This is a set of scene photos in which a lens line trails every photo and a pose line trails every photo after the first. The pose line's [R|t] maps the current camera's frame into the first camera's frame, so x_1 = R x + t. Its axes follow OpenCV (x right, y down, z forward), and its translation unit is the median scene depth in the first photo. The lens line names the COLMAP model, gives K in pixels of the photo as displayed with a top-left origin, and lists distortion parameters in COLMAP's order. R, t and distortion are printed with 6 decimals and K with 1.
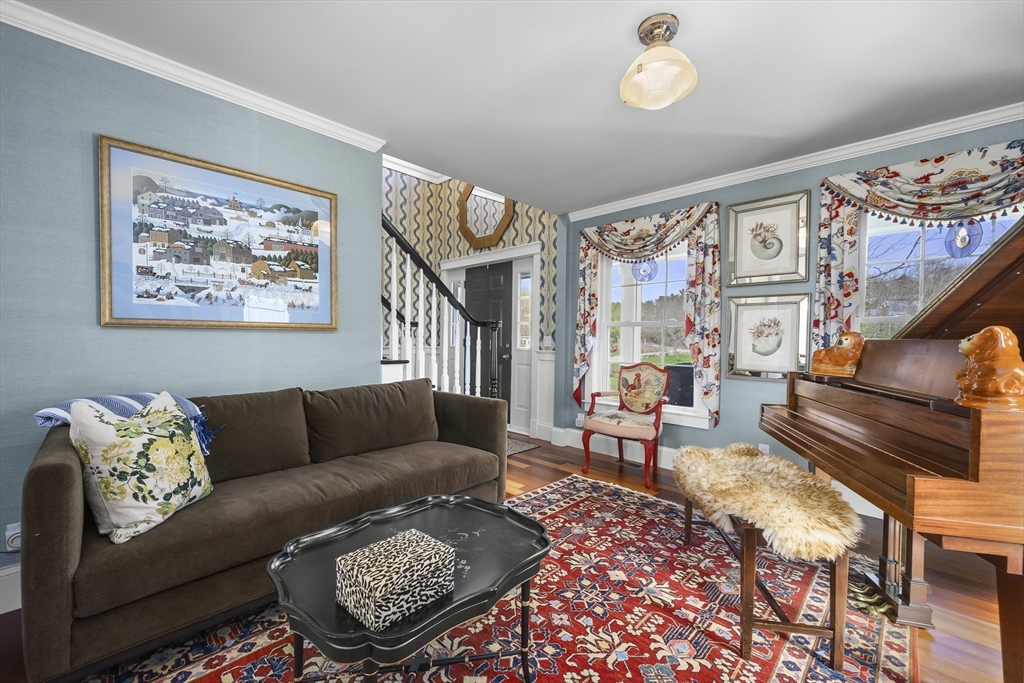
lens RADIAL K [[407.5, 0, 512.3], [0, 407.5, 339.7], [0, 0, 1]] dist [-0.003234, -0.000151]
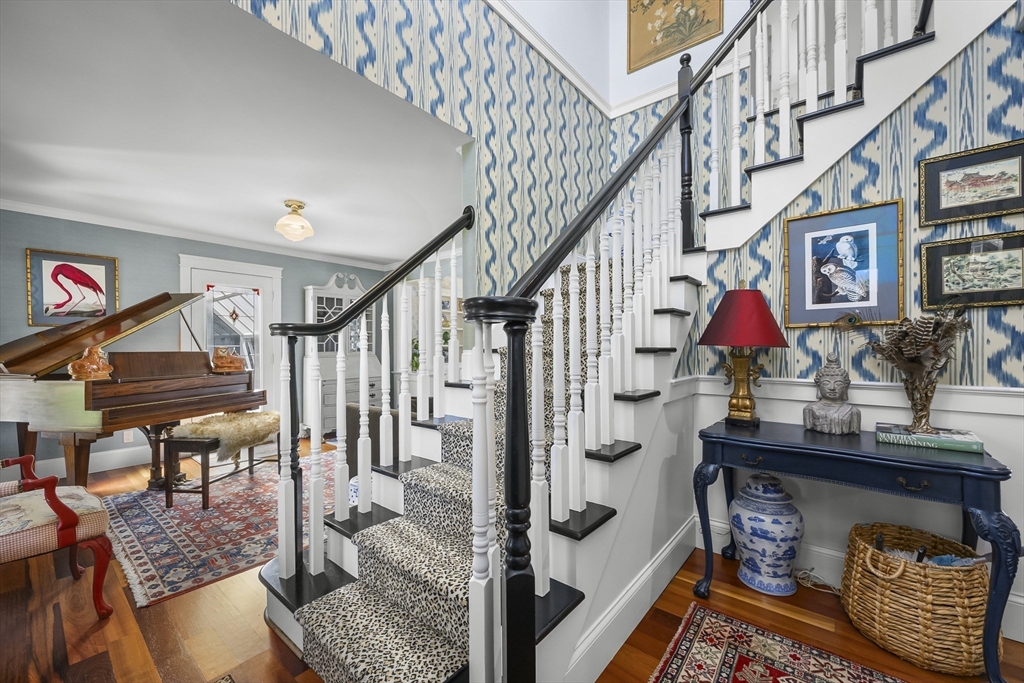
lens RADIAL K [[407.5, 0, 513.9], [0, 407.5, 346.3], [0, 0, 1]] dist [-0.003234, -0.000151]
pose [[-0.997547, -0.004371, -0.069859, -0.393003], [-0.005103, 0.999934, 0.010311, -0.031238], [0.069810, 0.010643, -0.997504, 2.021221]]
